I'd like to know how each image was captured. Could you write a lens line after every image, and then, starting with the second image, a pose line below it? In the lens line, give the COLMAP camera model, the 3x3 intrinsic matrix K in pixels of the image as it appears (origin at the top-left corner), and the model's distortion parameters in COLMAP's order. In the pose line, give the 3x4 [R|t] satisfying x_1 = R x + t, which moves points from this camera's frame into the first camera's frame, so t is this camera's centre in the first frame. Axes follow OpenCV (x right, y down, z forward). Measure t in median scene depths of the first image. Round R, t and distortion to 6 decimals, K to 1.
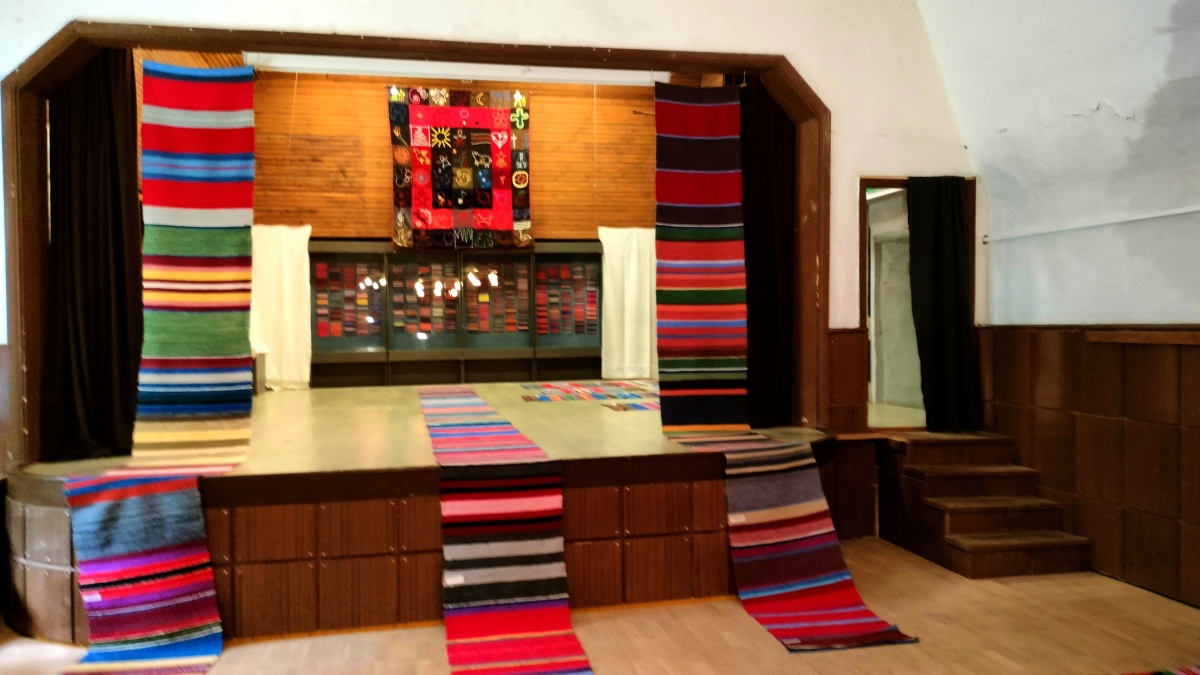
lens RADIAL K [[887.9, 0, 600.2], [0, 887.9, 312.3], [0, 0, 1]] dist [0.067016, -0.110218]
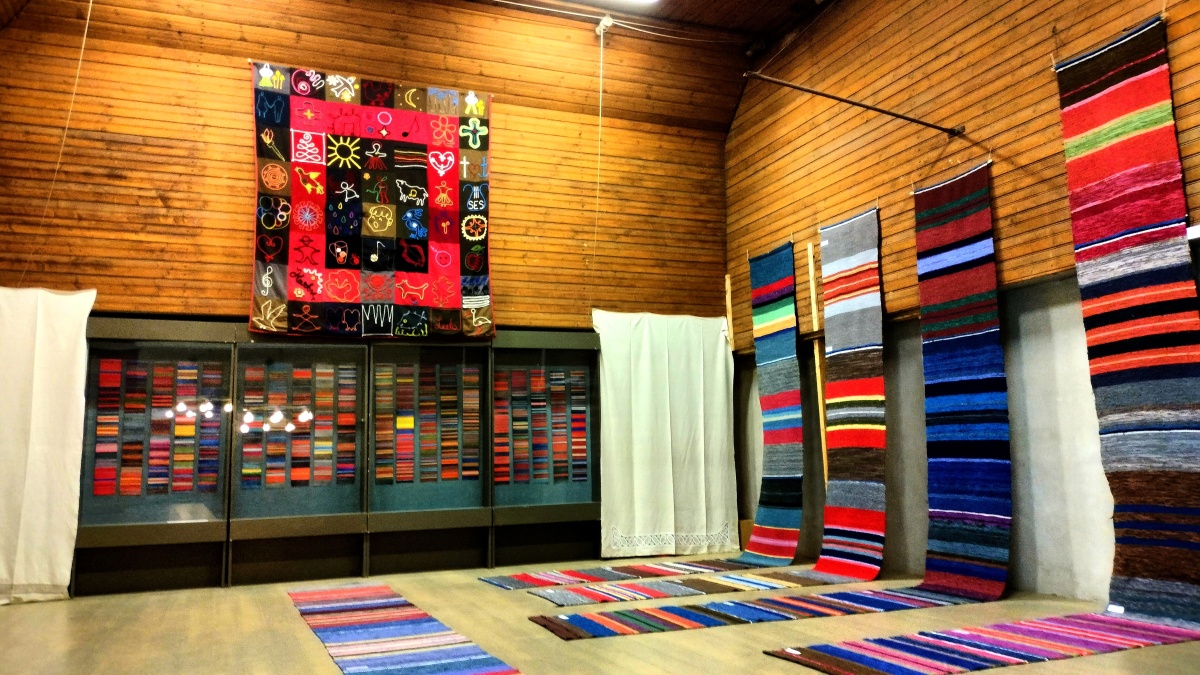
lens RADIAL K [[887.9, 0, 600.2], [0, 887.9, 312.3], [0, 0, 1]] dist [0.067016, -0.110218]
pose [[0.987512, 0.021371, 0.156087, -0.099770], [0.000037, 0.990726, -0.135875, -0.008469], [-0.157544, 0.134184, 0.978353, 0.399489]]
